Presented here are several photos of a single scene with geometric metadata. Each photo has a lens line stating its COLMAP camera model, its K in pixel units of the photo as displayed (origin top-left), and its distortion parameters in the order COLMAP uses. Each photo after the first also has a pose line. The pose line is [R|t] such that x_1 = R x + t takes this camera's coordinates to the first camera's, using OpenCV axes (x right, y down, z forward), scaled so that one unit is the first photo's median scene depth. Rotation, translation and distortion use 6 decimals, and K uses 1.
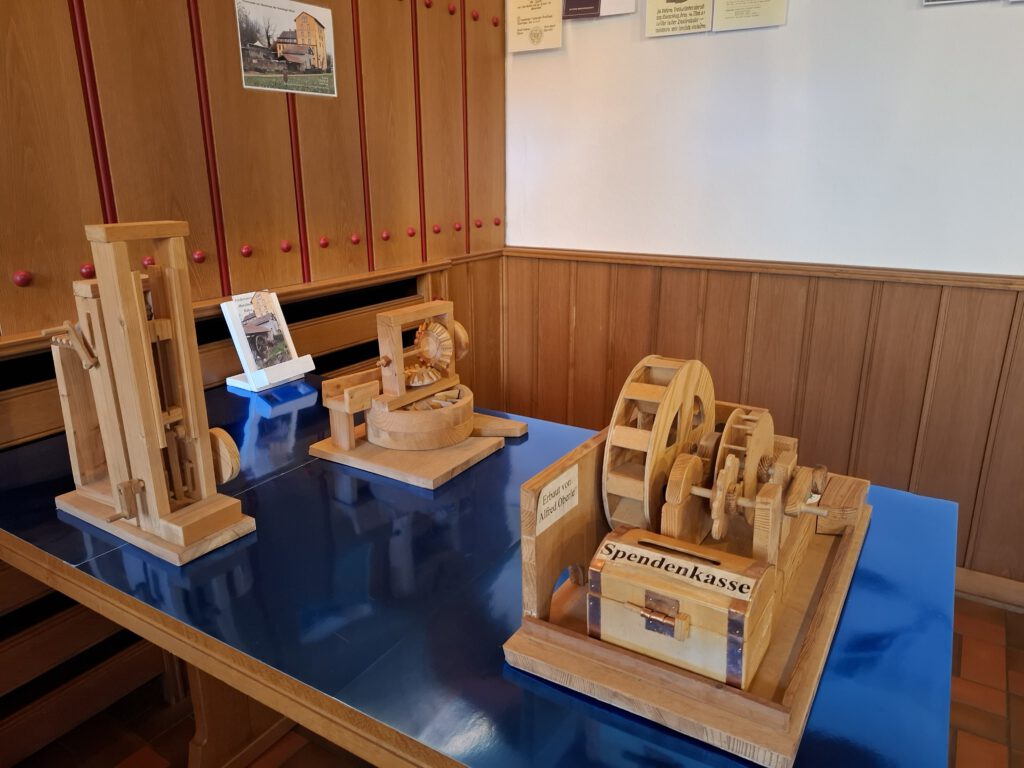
lens RADIAL K [[710.1, 0, 512.0], [0, 710.1, 384.0], [0, 0, 1]] dist [0.001113, -0.001168]
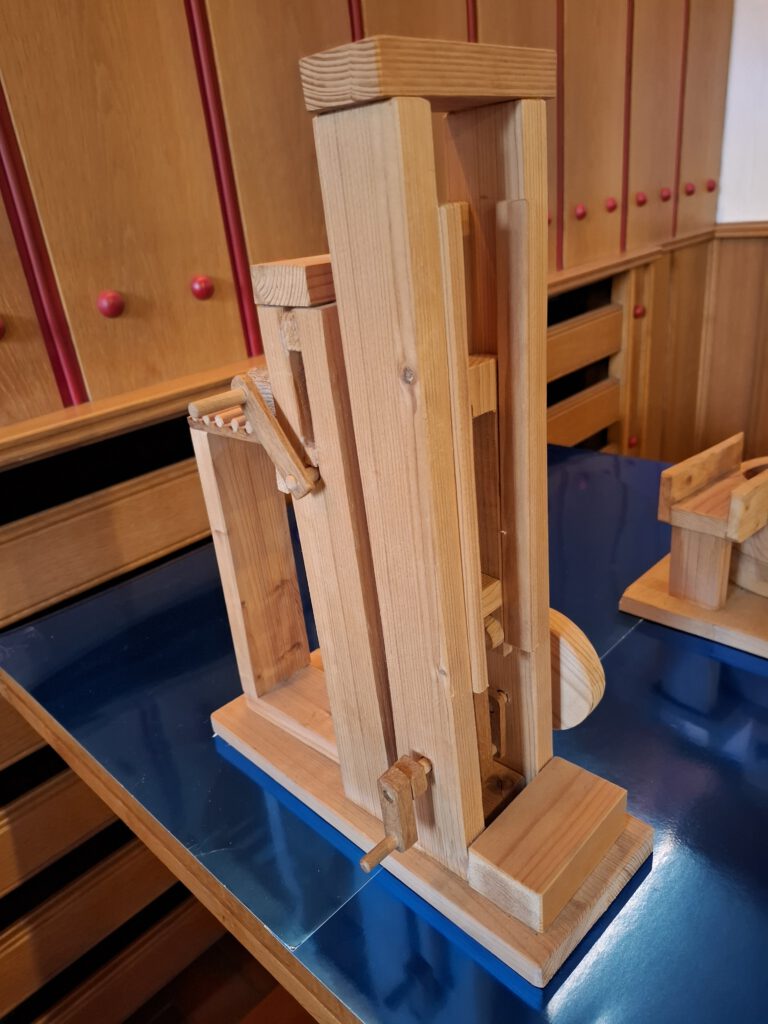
lens RADIAL K [[756.1, 0, 381.2], [0, 756.1, 556.7], [0, 0, 1]] dist [0.066685, -0.105810]
pose [[0.965612, 0.012536, -0.259684, -0.394034], [0.033175, 0.984731, 0.170894, -0.052971], [0.257861, -0.173632, 0.950452, 0.538535]]
